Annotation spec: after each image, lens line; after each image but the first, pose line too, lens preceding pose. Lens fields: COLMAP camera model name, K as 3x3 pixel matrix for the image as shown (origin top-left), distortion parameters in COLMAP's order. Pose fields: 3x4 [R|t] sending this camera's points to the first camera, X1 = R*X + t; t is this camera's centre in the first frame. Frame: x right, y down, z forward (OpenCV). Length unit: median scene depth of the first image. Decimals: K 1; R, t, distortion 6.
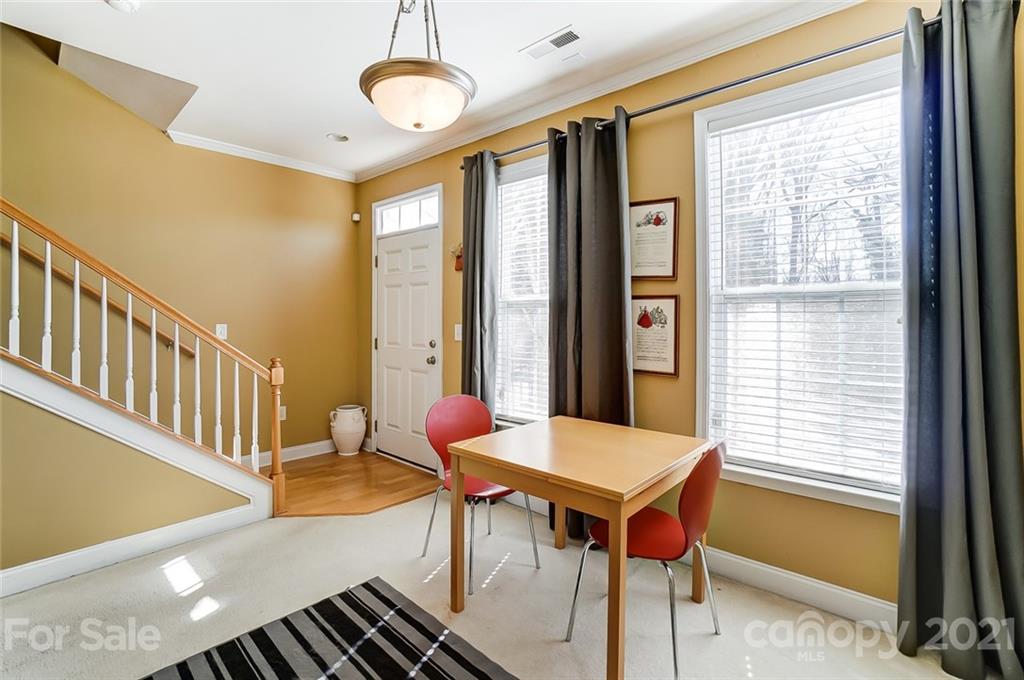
lens RADIAL K [[457.9, 0, 498.8], [0, 457.9, 316.8], [0, 0, 1]] dist [-0.045291, 0.008742]
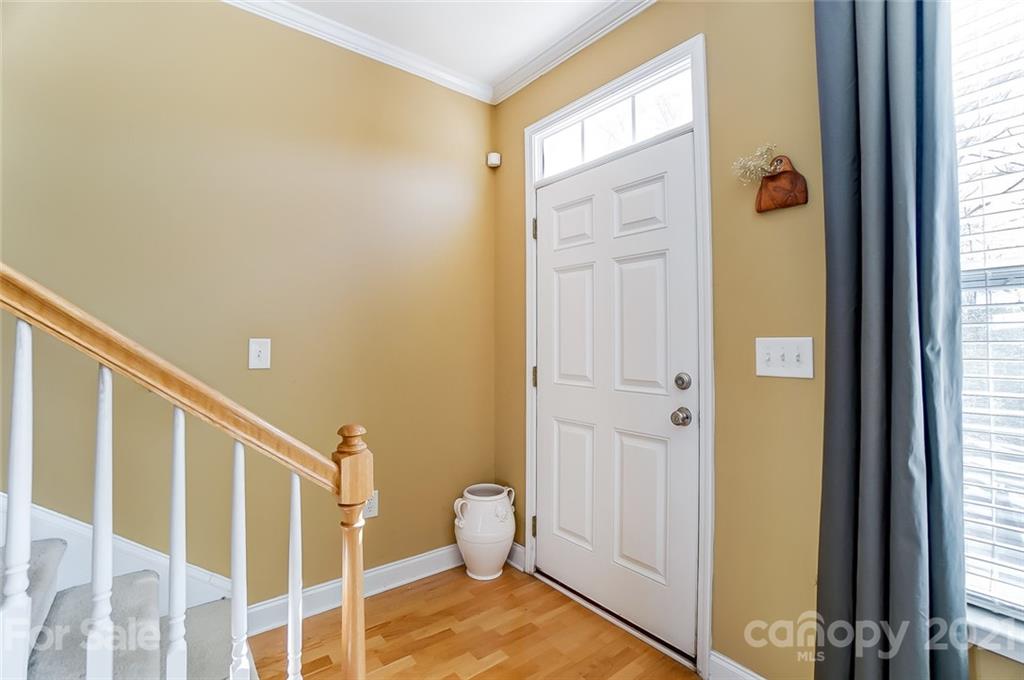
lens RADIAL K [[457.9, 0, 510.0], [0, 457.9, 327.8], [0, 0, 1]] dist [-0.045291, 0.008742]
pose [[0.987799, -0.005704, -0.155633, -0.217253], [0.001650, 0.999656, -0.026165, 0.015148], [0.155728, 0.025589, 0.987468, 0.459041]]
